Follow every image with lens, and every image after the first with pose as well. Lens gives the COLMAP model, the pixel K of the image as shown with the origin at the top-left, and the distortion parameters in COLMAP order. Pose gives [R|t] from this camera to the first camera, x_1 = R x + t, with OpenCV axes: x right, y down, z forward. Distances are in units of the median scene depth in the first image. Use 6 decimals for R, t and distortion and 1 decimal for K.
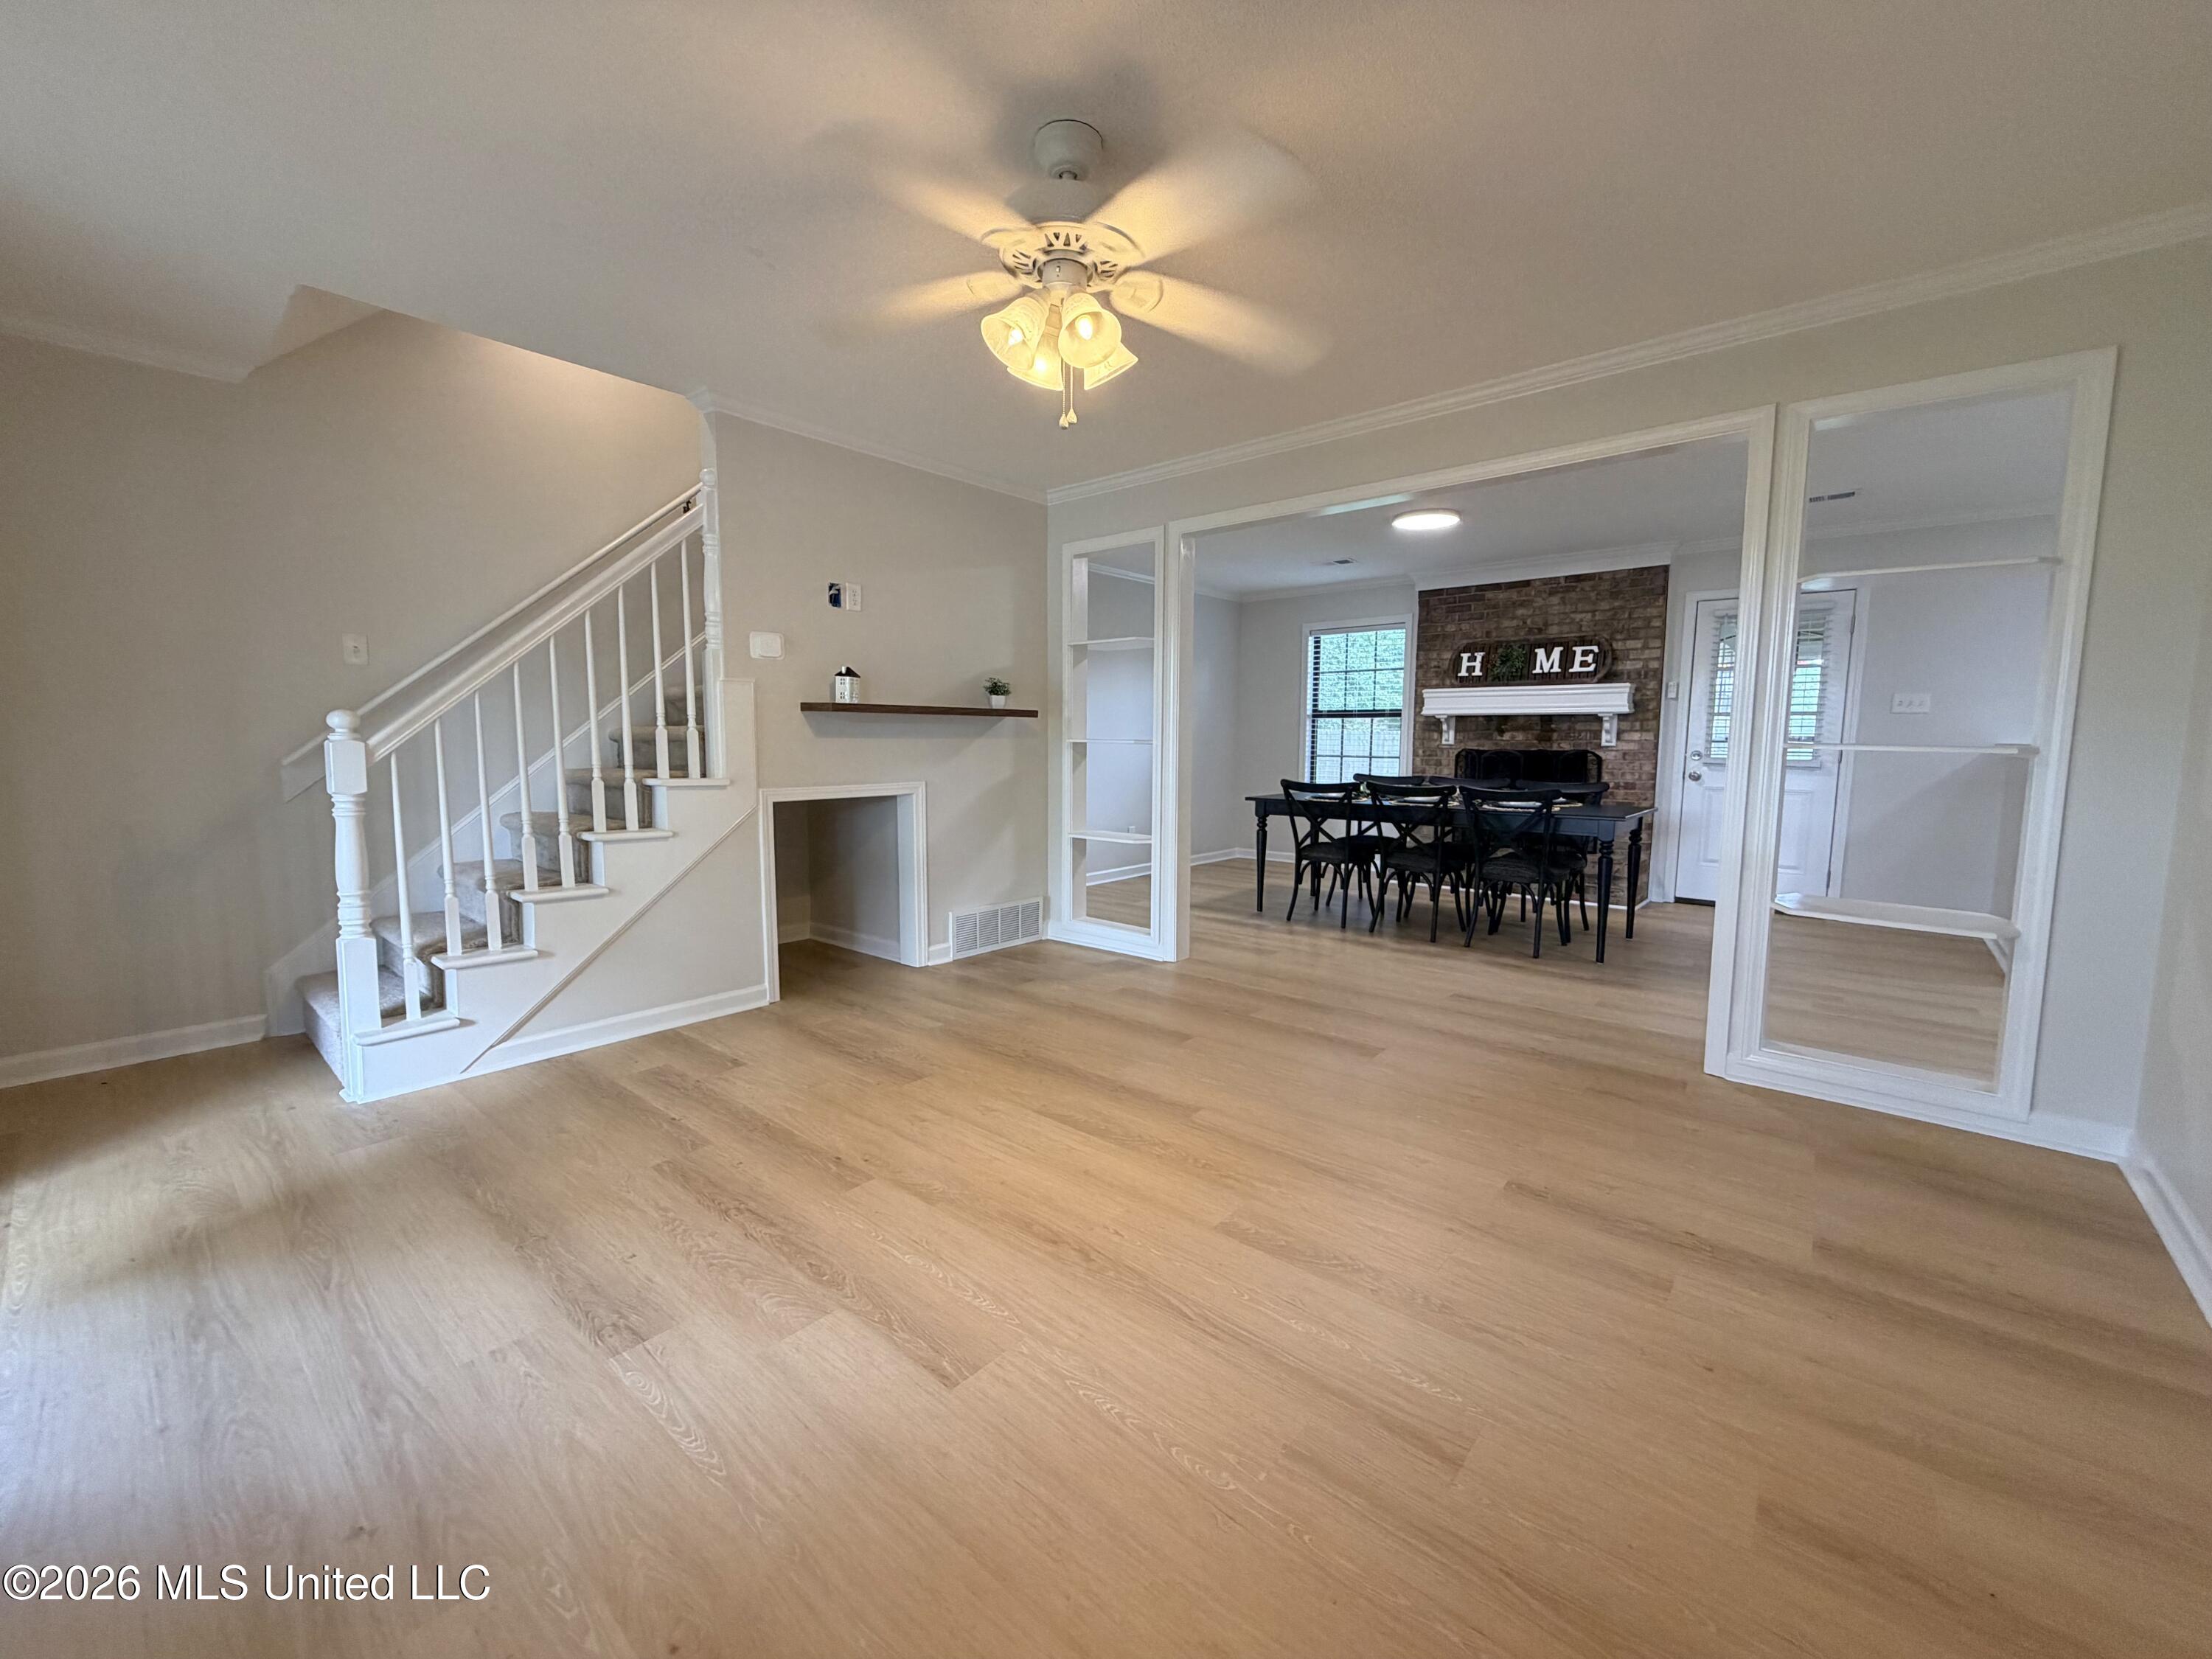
lens RADIAL K [[880.3, 0, 1098.8], [0, 880.3, 824.9], [0, 0, 1]] dist [-0.001483, 0.000317]
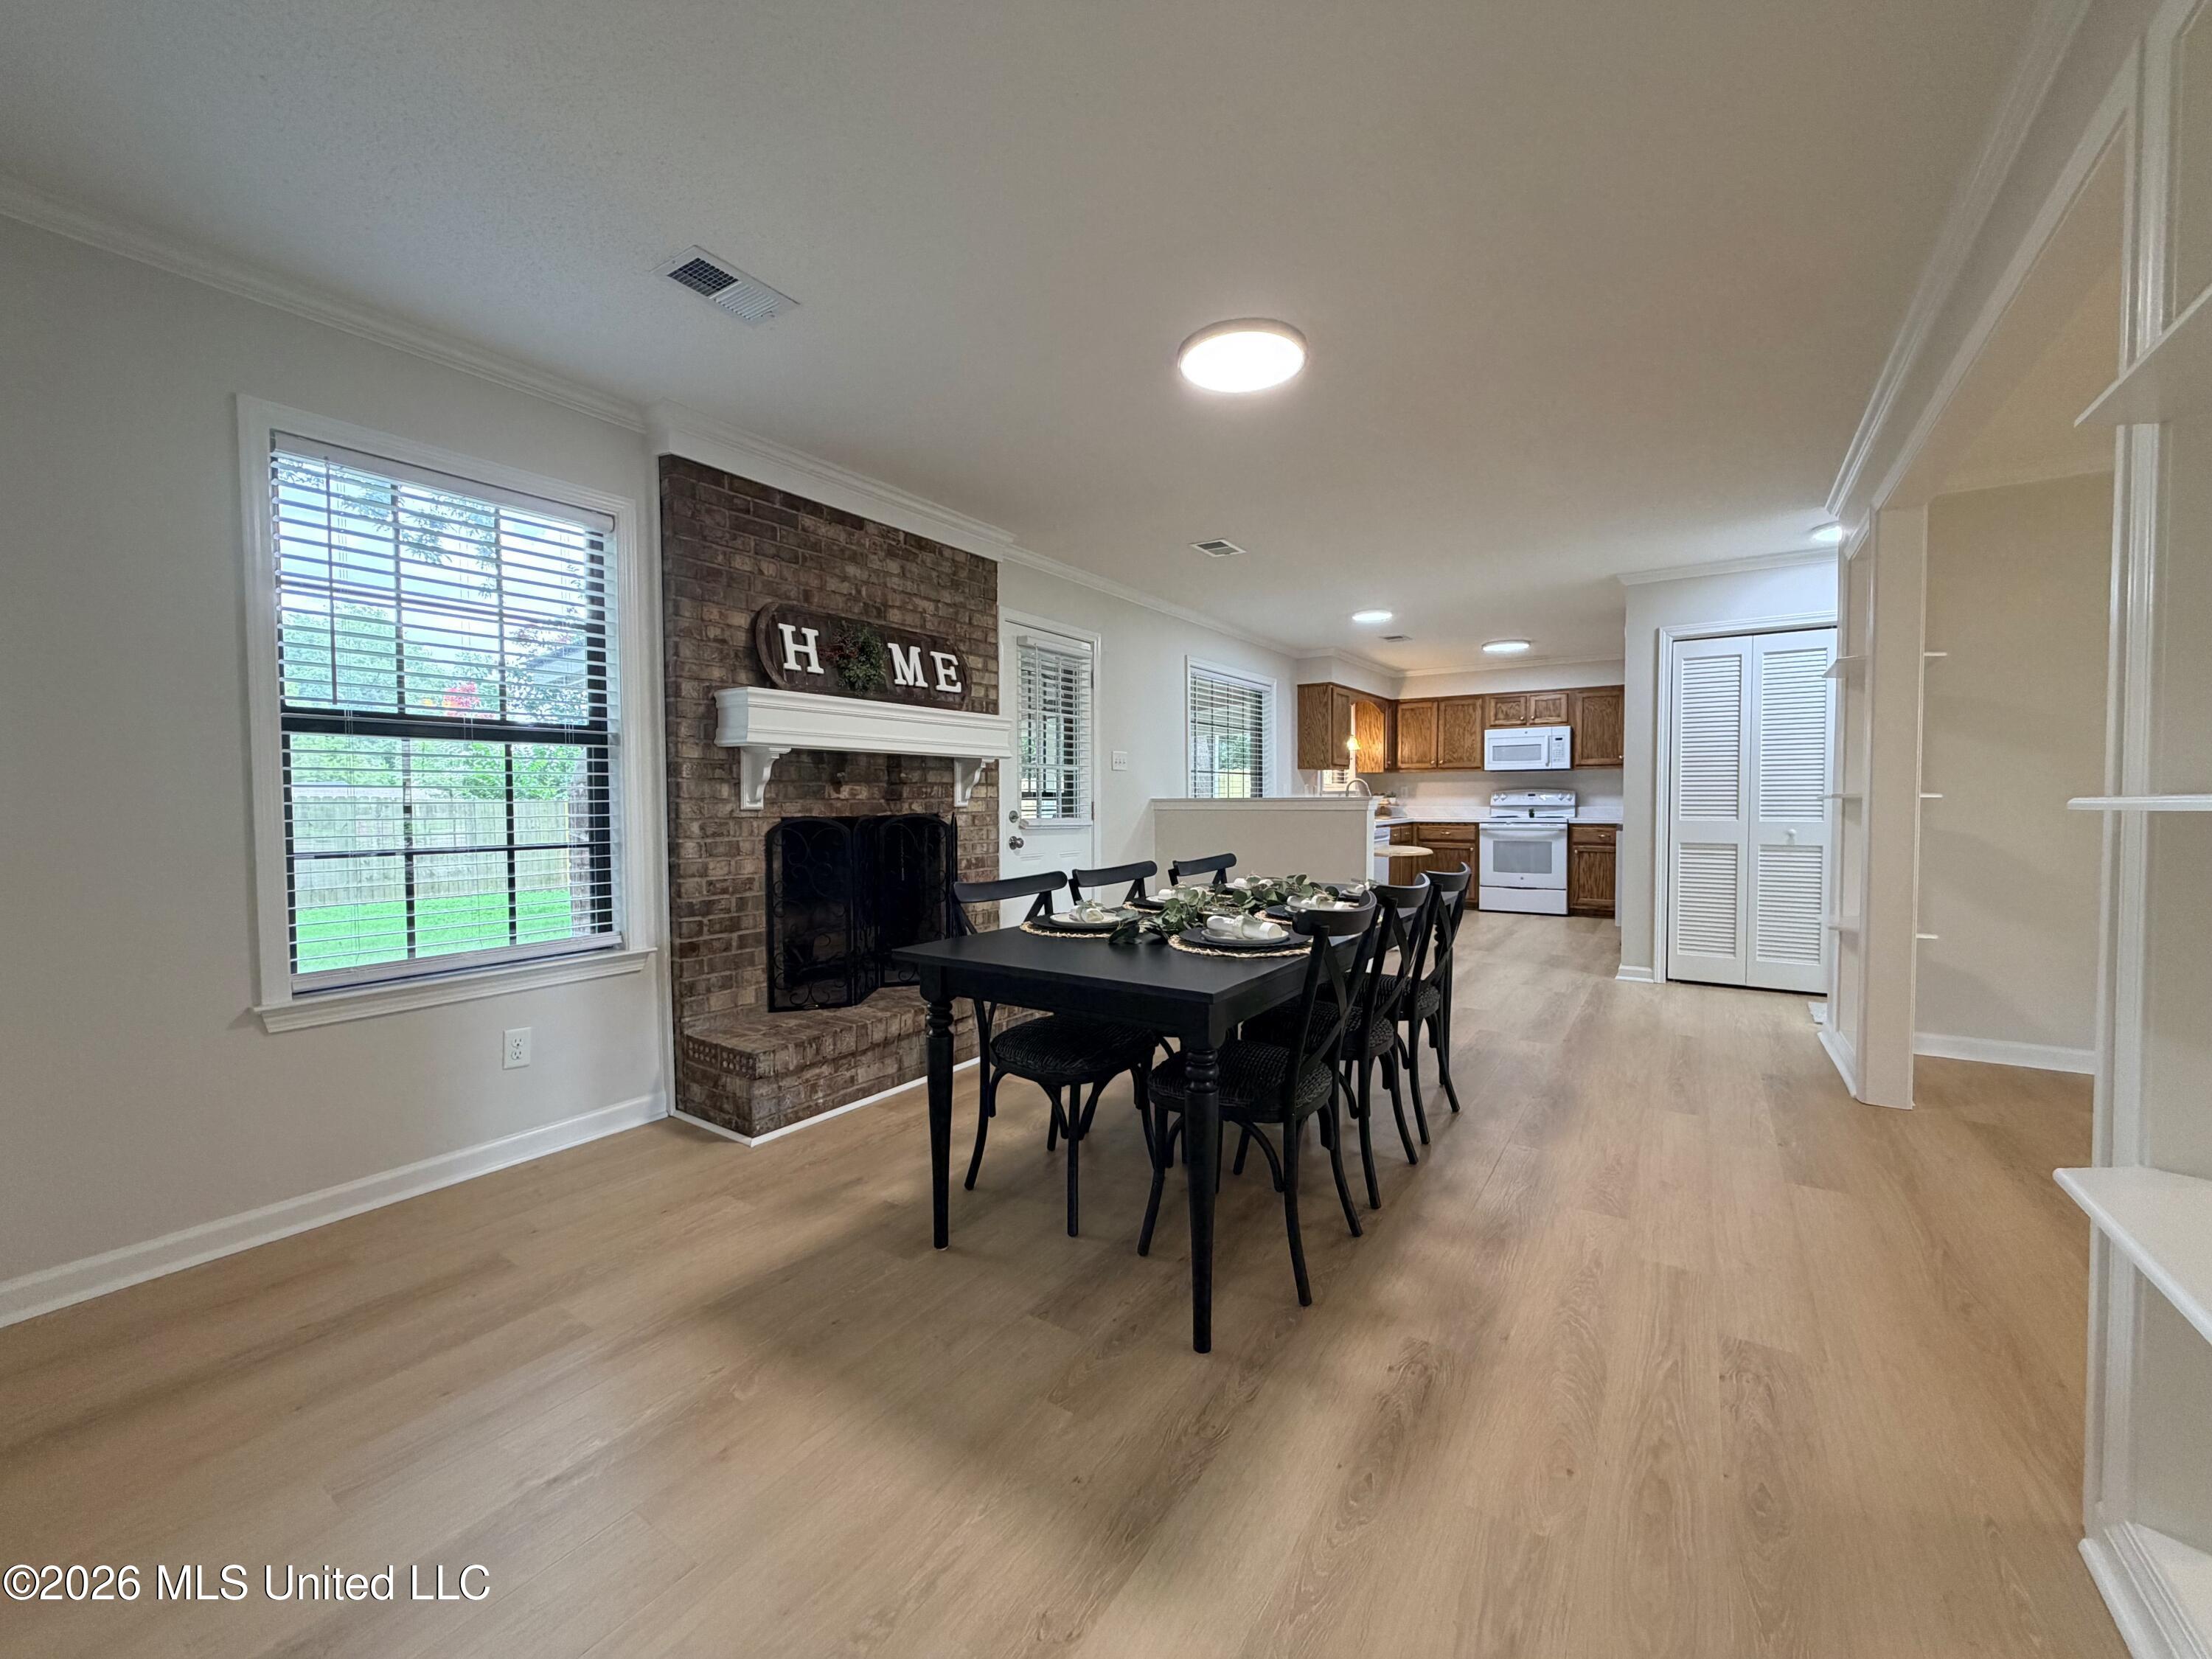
lens RADIAL K [[874.5, 0, 1101.3], [0, 874.5, 828.2], [0, 0, 1]] dist [-0.000429, 0.000143]
pose [[-0.116428, -0.037311, 0.992498, -0.101668], [0.103112, 0.993440, 0.049442, -0.095282], [-0.987832, 0.108095, -0.111817, 0.971795]]
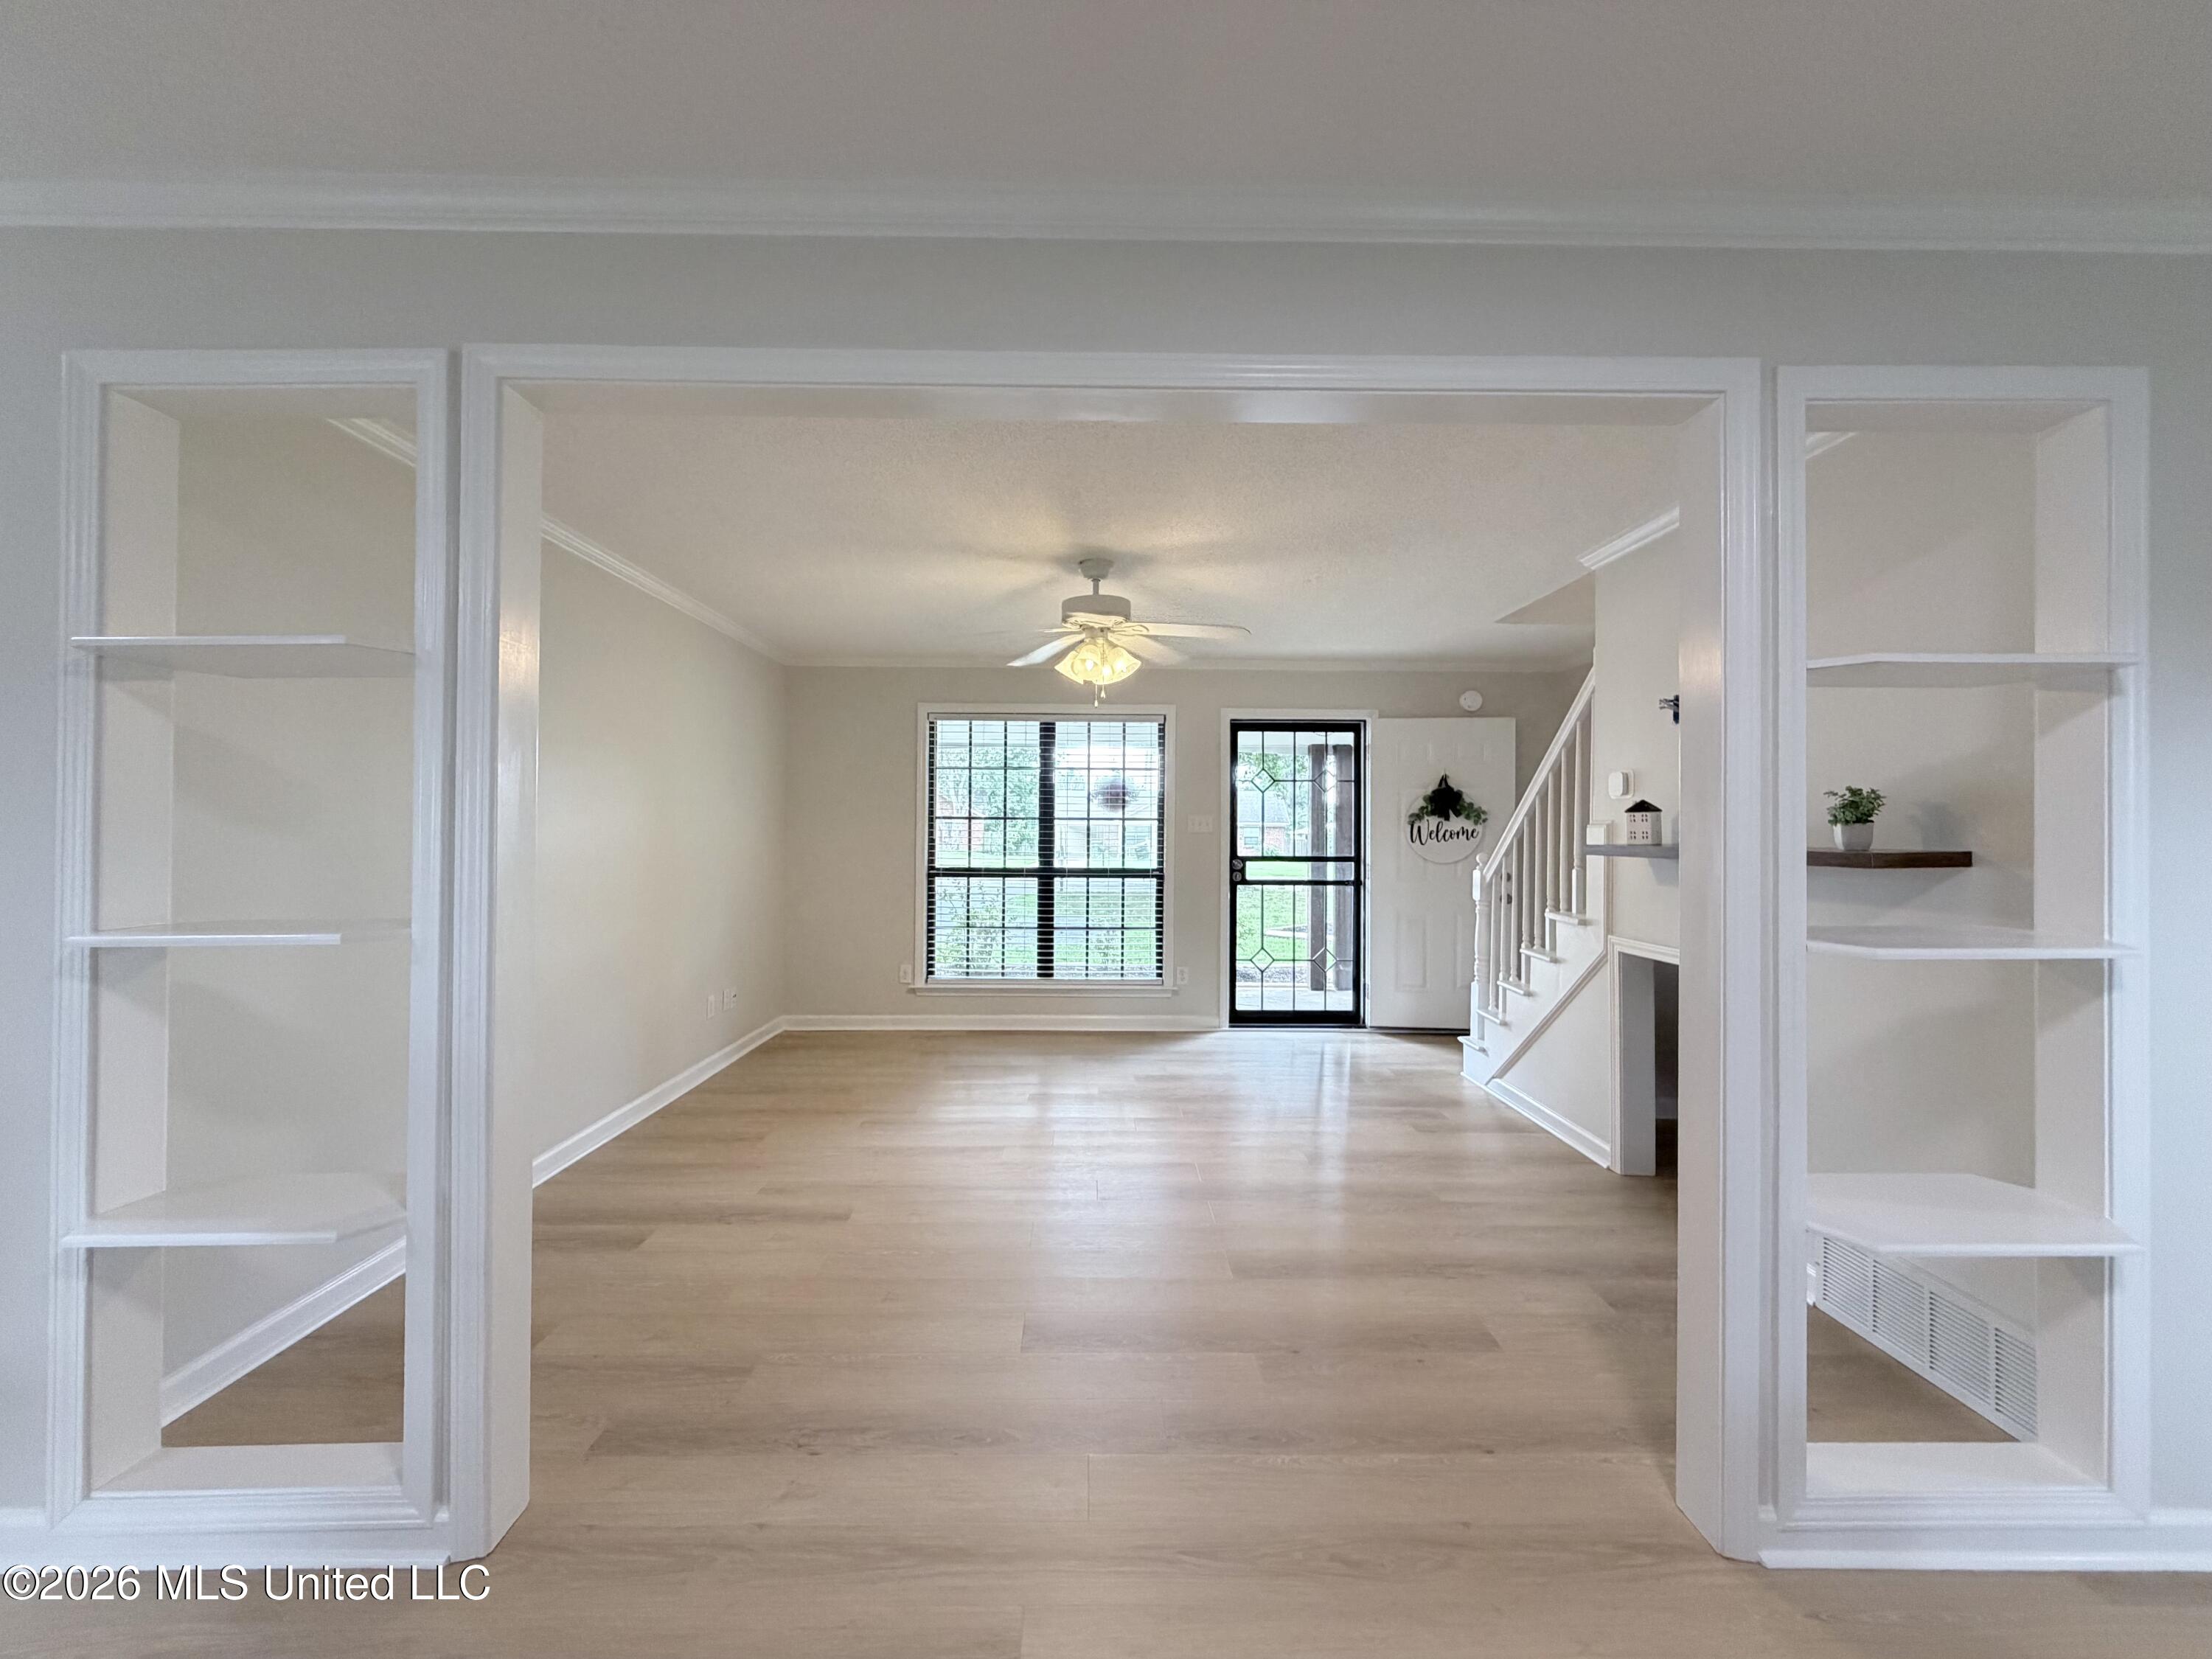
lens RADIAL K [[880.3, 0, 1098.8], [0, 880.3, 824.9], [0, 0, 1]] dist [-0.001483, 0.000317]
pose [[-0.747255, -0.013887, -0.664392, 0.383414], [-0.076086, 0.994995, 0.064778, -0.104536], [0.660167, 0.098956, -0.744571, 0.778232]]
